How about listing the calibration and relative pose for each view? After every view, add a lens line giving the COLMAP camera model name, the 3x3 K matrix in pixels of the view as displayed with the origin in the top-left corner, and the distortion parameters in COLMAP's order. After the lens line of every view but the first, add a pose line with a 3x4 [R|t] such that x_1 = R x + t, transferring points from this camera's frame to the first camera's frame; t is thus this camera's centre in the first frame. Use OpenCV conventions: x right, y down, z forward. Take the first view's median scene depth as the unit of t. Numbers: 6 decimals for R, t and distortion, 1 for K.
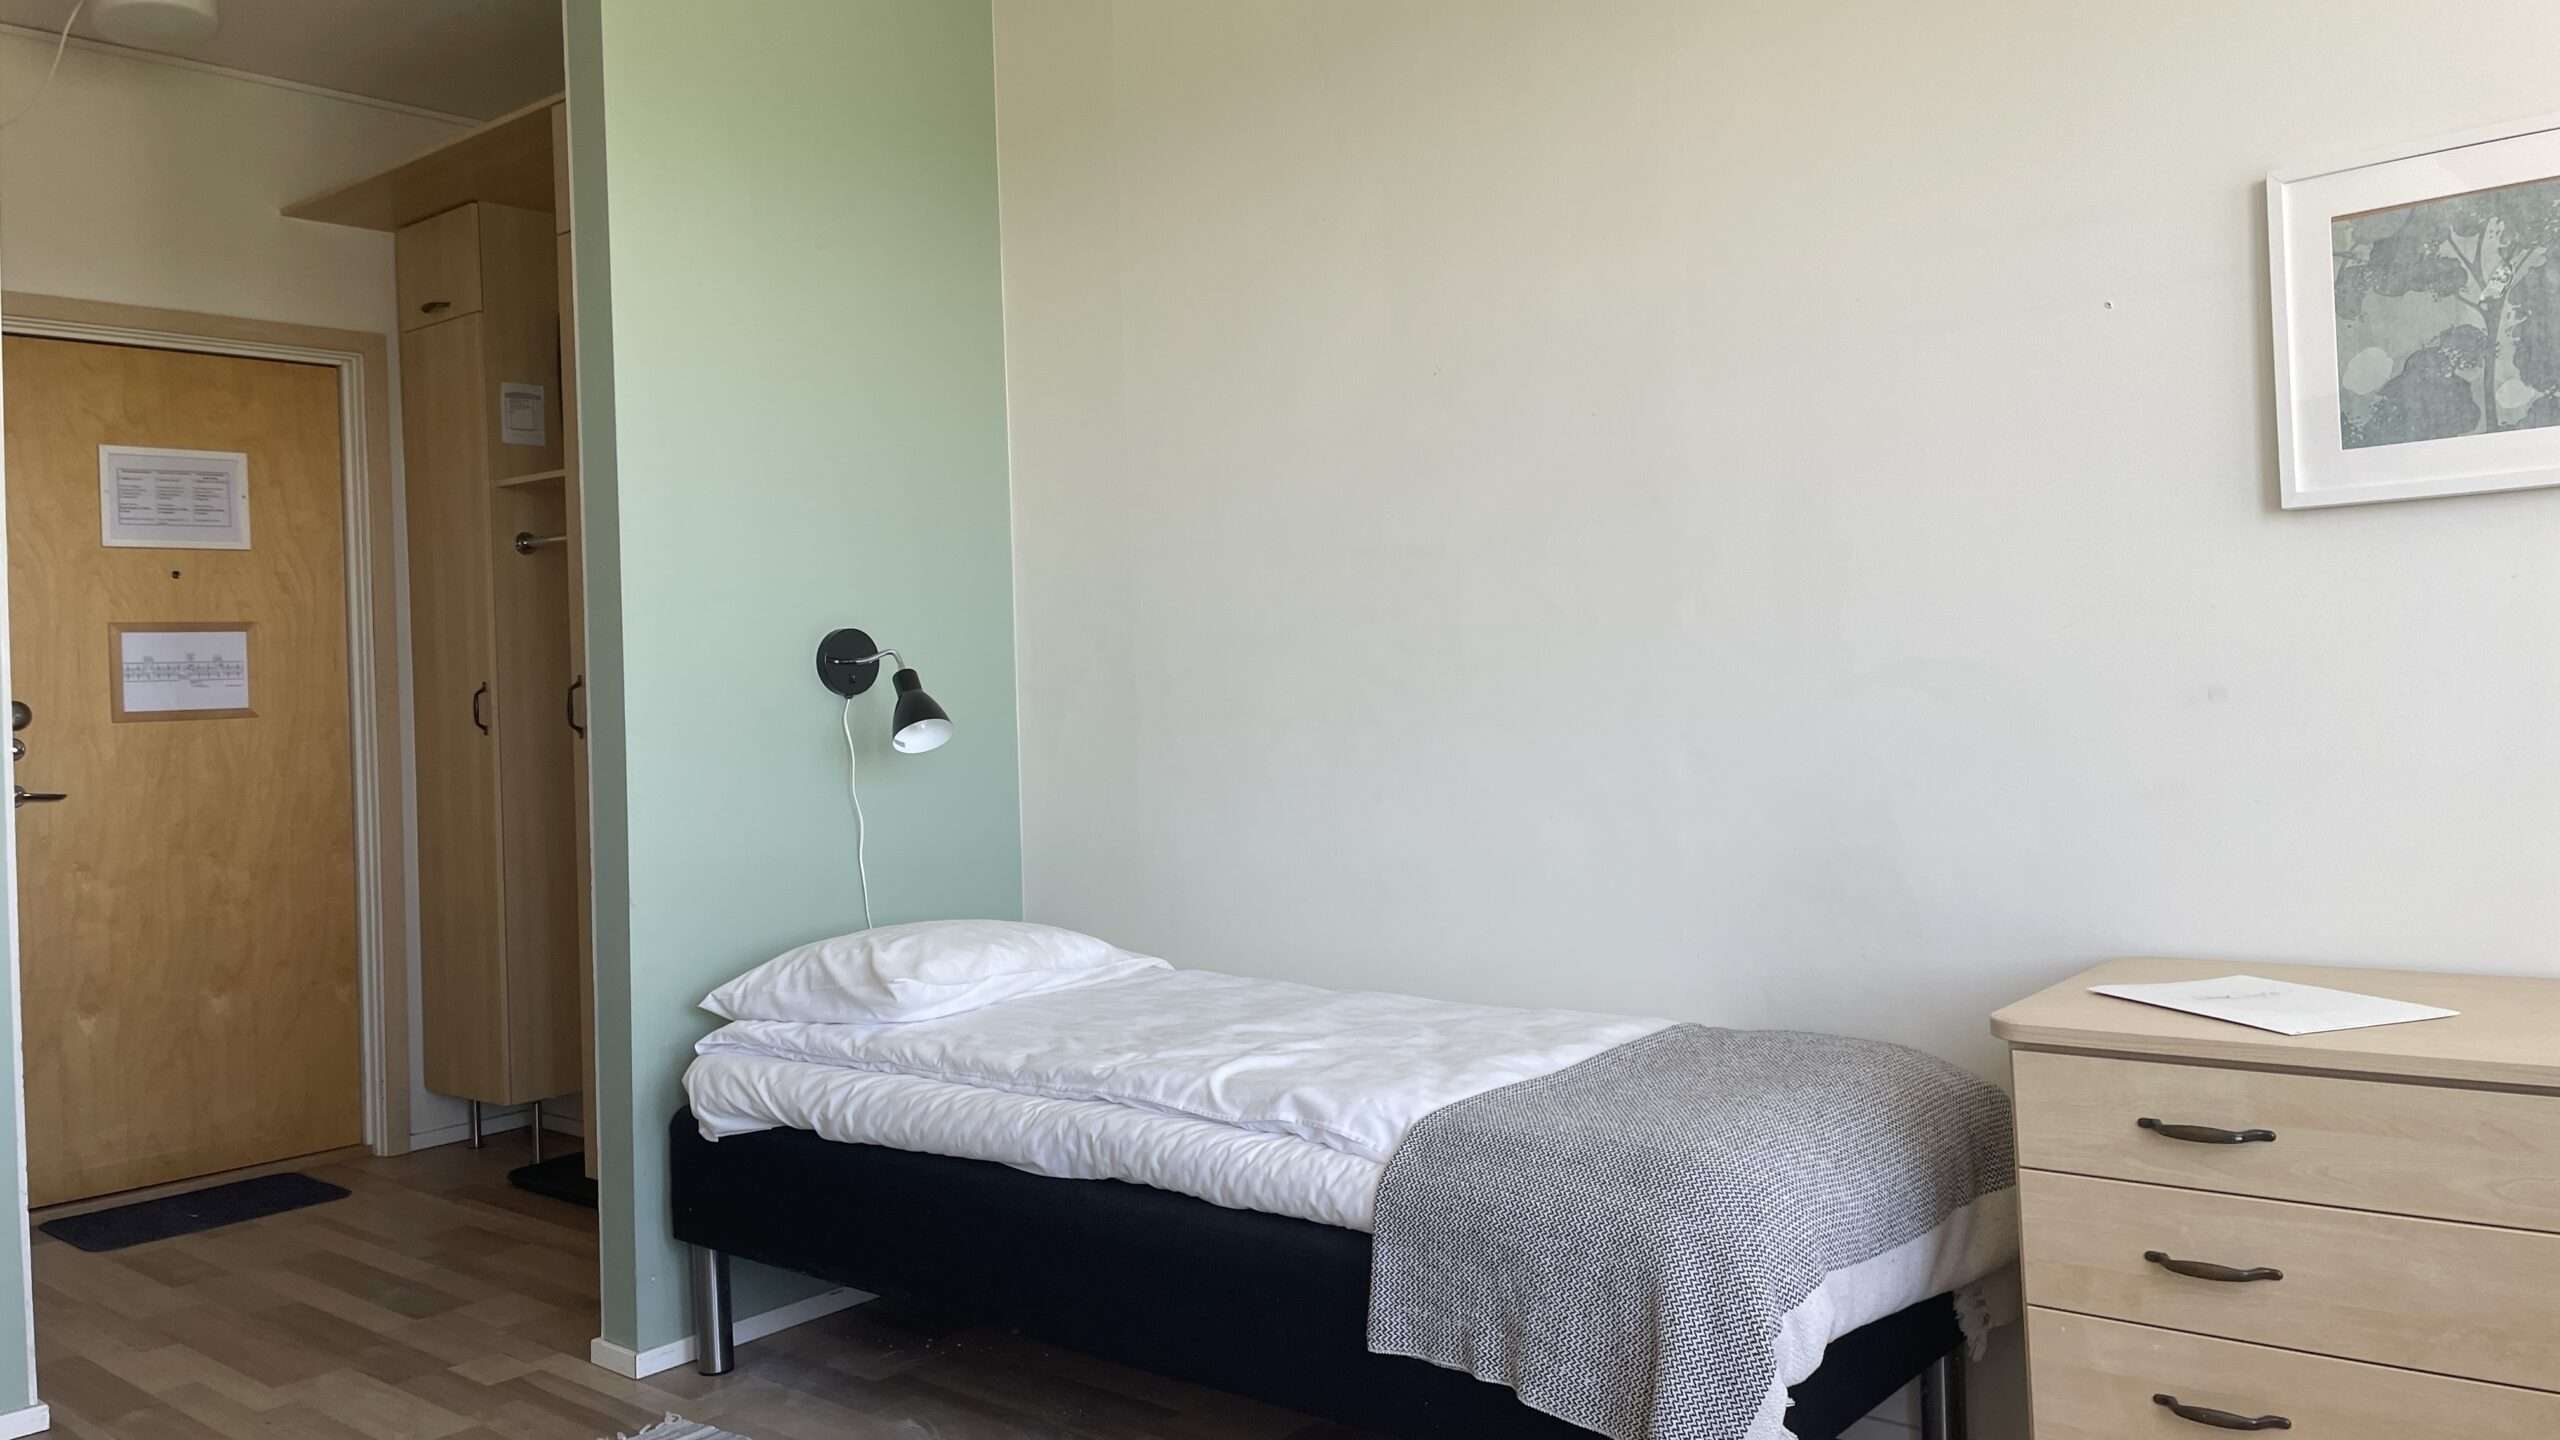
lens RADIAL K [[1871.1, 0, 1286.3], [0, 1871.1, 677.5], [0, 0, 1]] dist [0.063177, -0.091311]
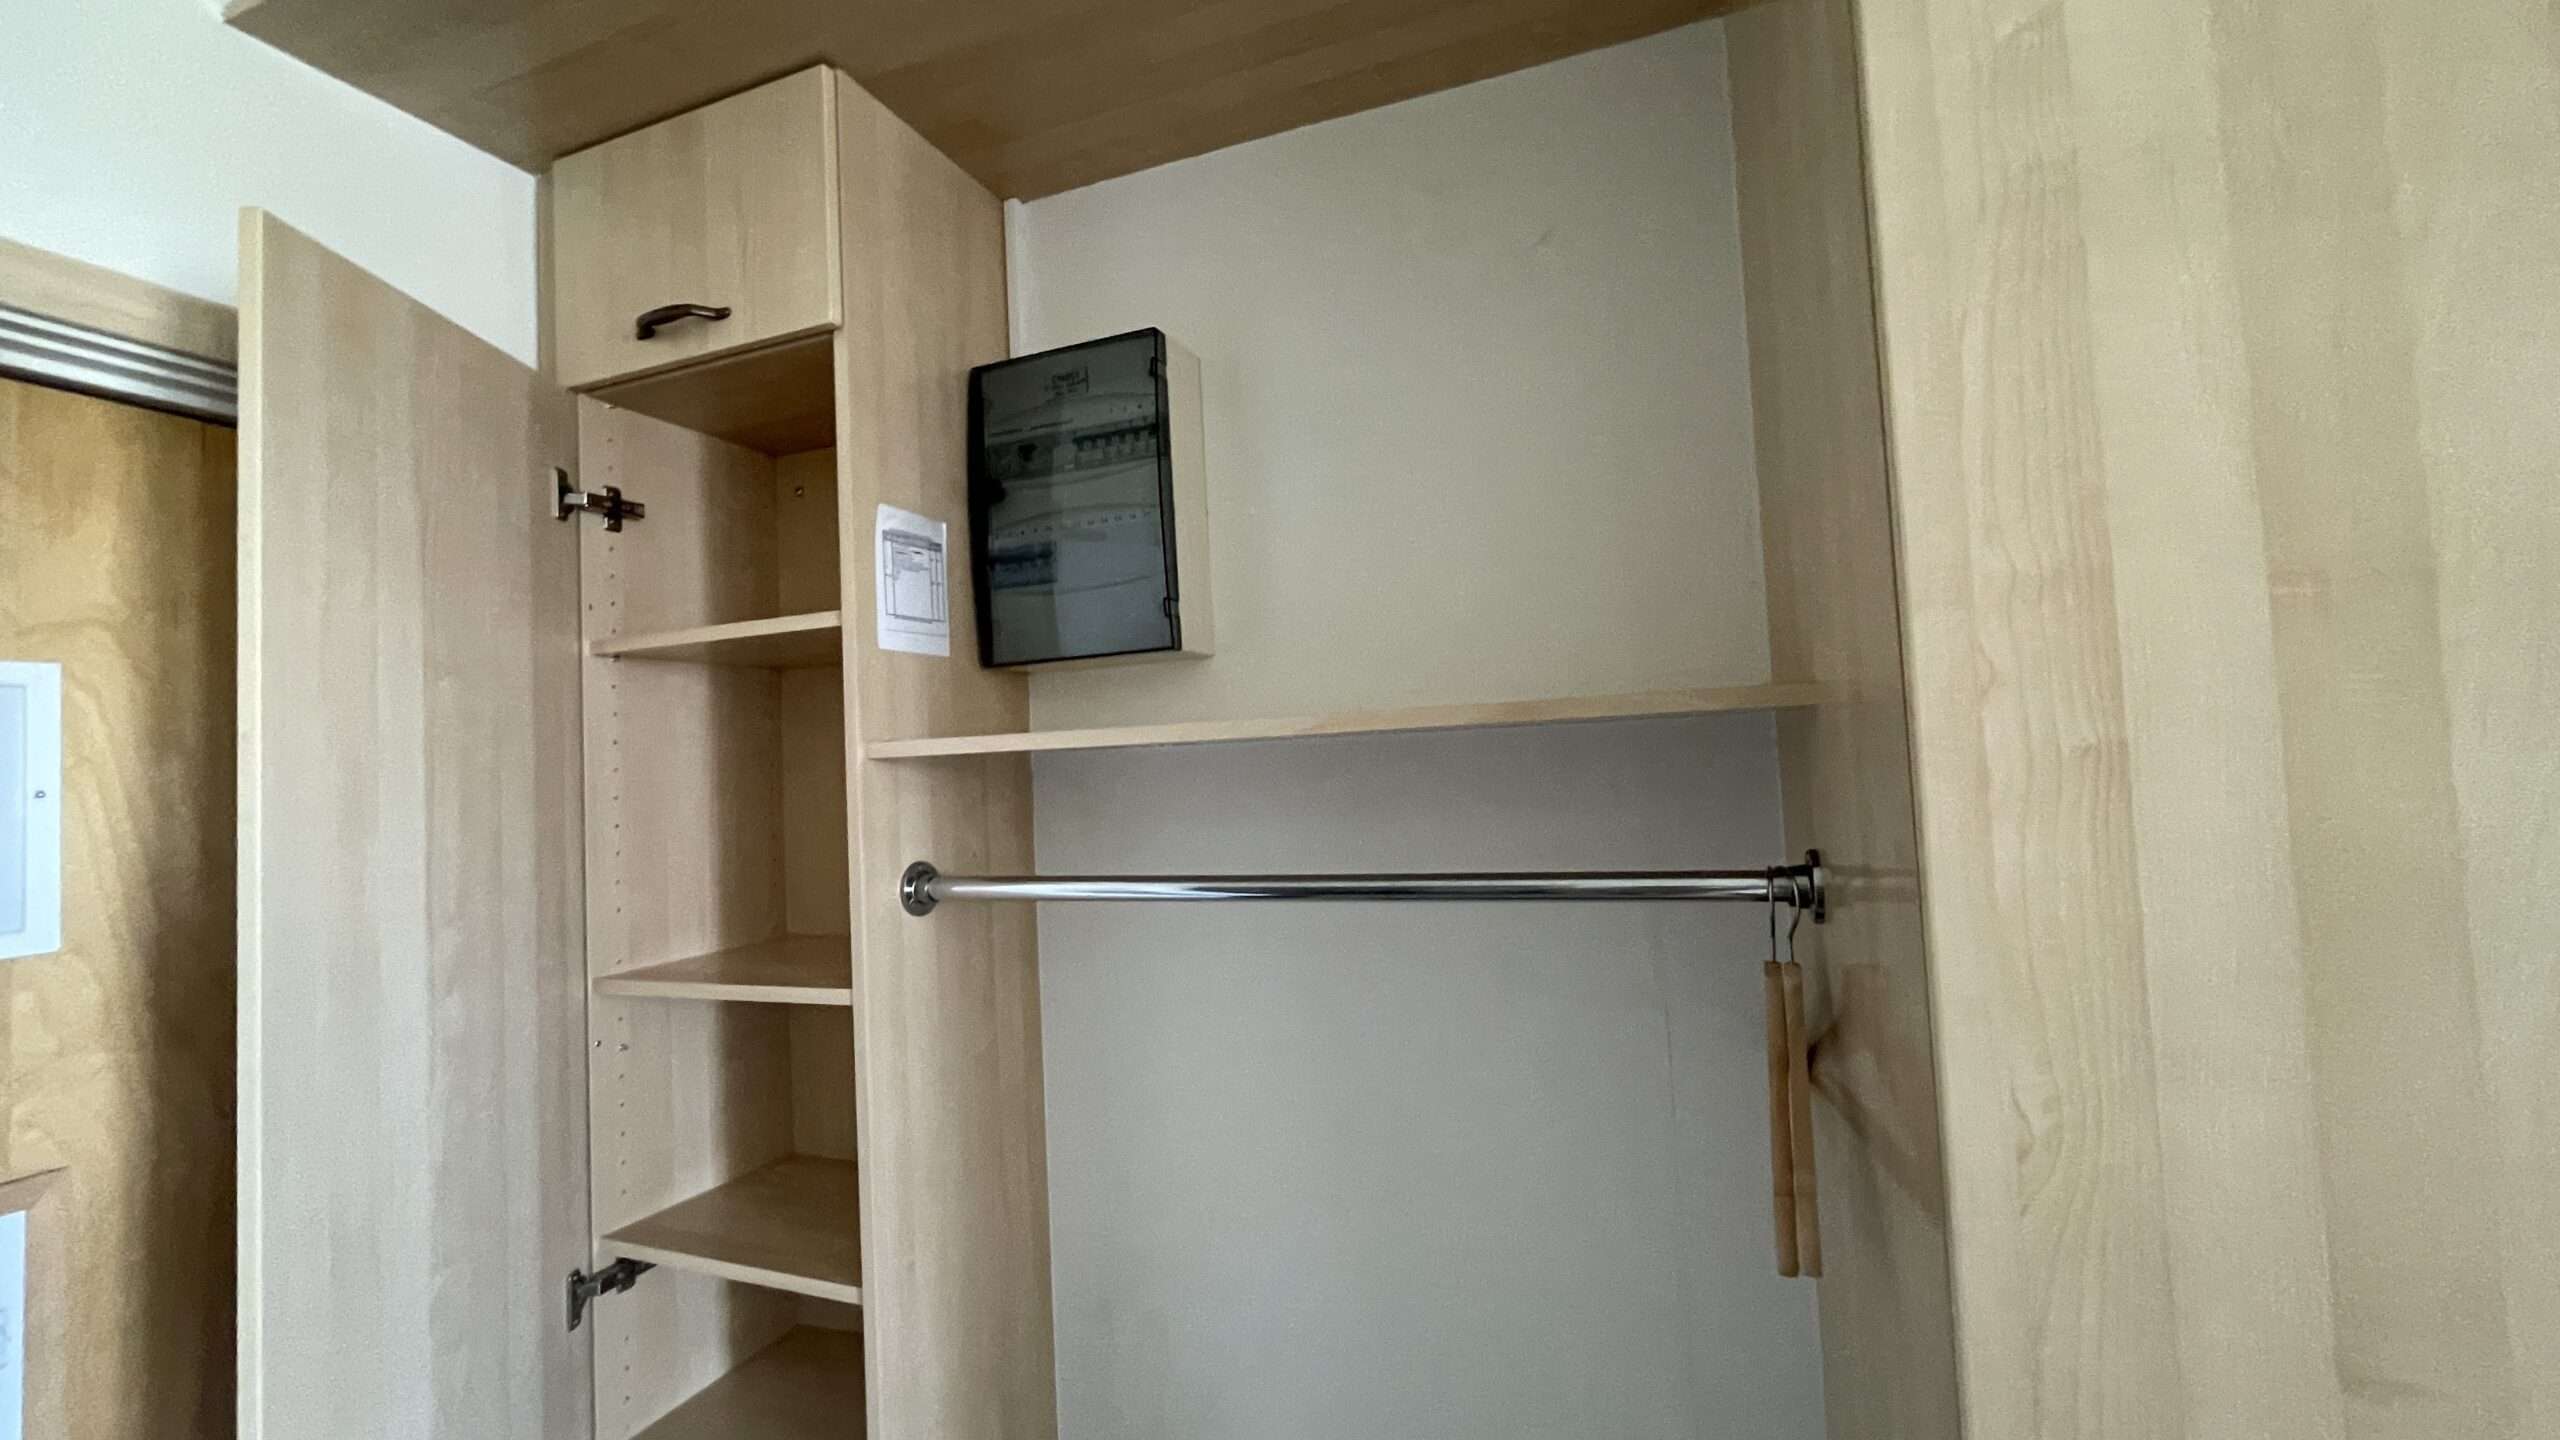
lens RADIAL K [[1032.8, 0, 1282.6], [0, 1032.8, 706.1], [0, 0, 1]] dist [-0.000326, -0.000023]
pose [[0.944324, 0.010314, 0.328855, -0.423841], [0.010703, 0.998017, -0.062036, -0.101199], [-0.328842, 0.062102, 0.942341, 0.792464]]
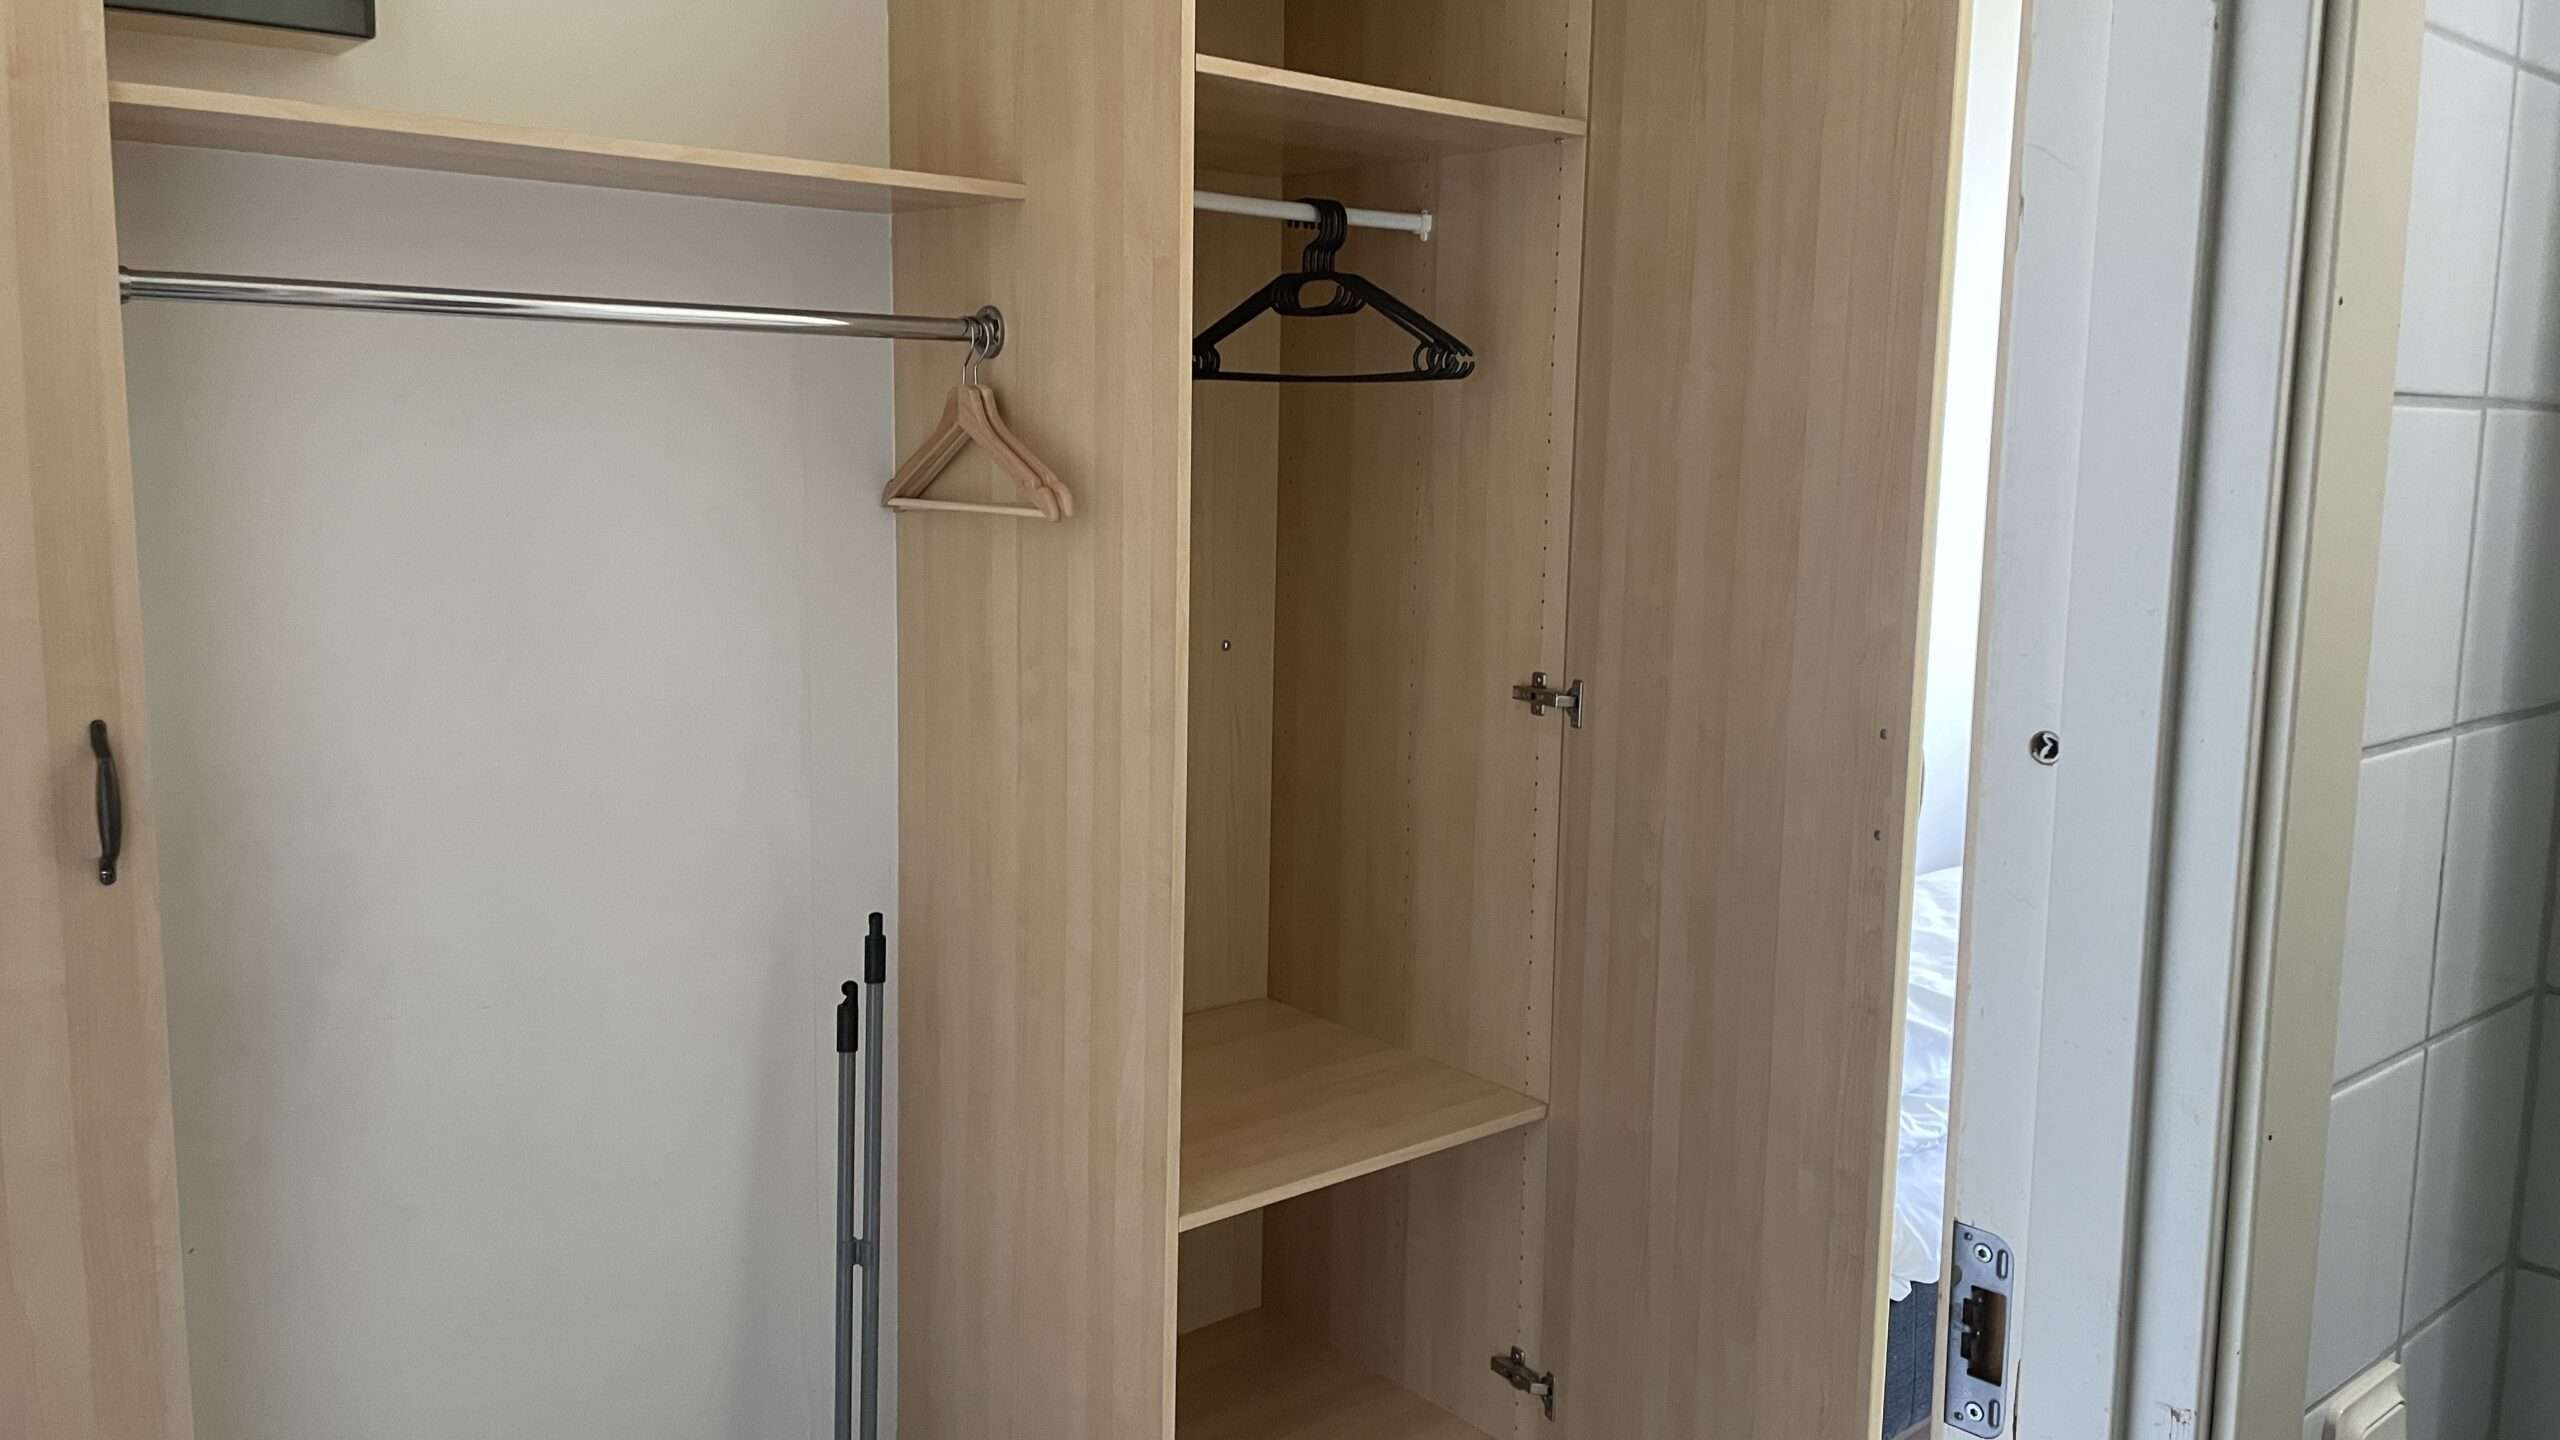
lens RADIAL K [[1959.9, 0, 1275.7], [0, 1959.9, 678.9], [0, 0, 1]] dist [0.073498, -0.107594]
pose [[0.163317, -0.084604, 0.982939, -0.748988], [-0.031993, 0.995338, 0.090986, -0.041727], [-0.986055, -0.046307, 0.159849, 0.780176]]
